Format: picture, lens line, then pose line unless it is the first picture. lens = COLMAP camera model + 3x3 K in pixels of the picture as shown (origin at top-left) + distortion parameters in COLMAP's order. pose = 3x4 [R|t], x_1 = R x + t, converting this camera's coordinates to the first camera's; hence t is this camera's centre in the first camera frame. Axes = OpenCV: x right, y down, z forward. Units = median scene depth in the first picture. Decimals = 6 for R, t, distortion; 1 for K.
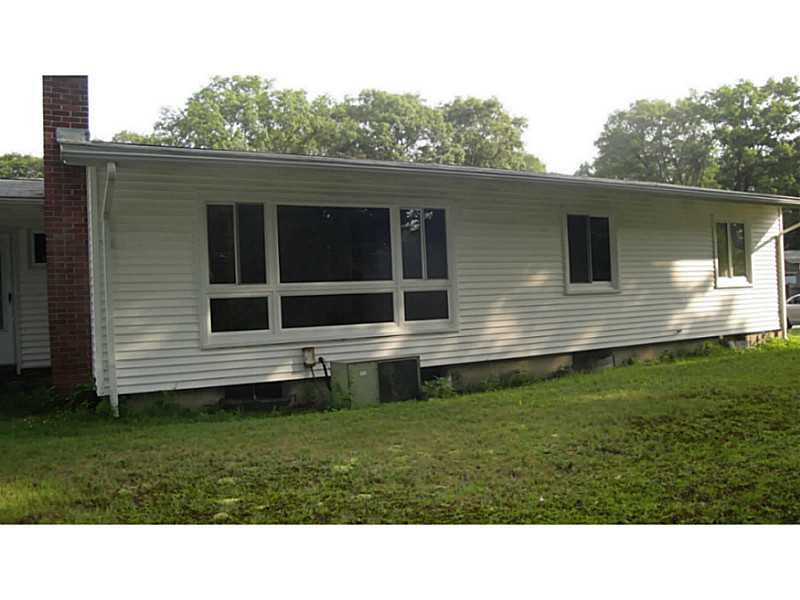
lens RADIAL K [[681.4, 0, 382.2], [0, 681.4, 300.5], [0, 0, 1]] dist [-0.178670, 0.184522]
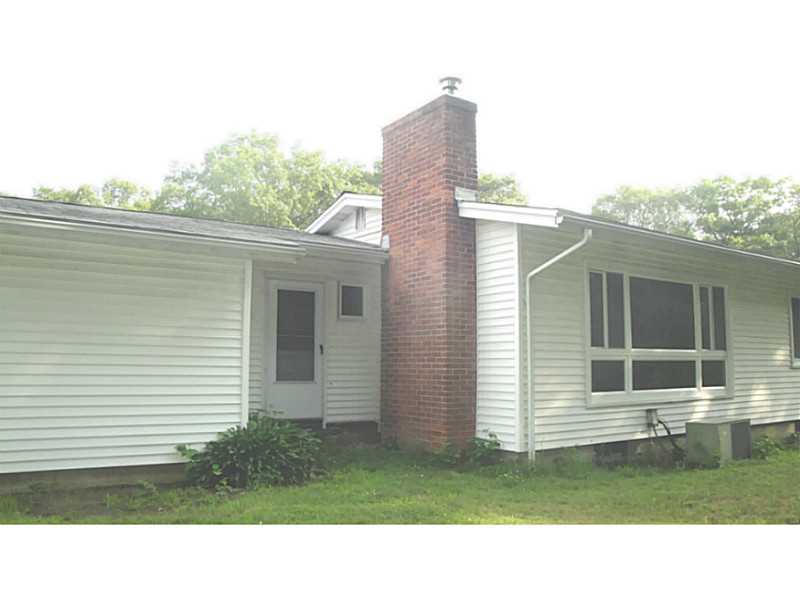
lens RADIAL K [[681.4, 0, 382.2], [0, 681.4, 300.5], [0, 0, 1]] dist [-0.178670, 0.184522]
pose [[0.994070, 0.054243, 0.094252, -0.645263], [-0.044900, 0.994117, -0.098564, 0.021179], [-0.099044, 0.093747, 0.990657, -0.020733]]
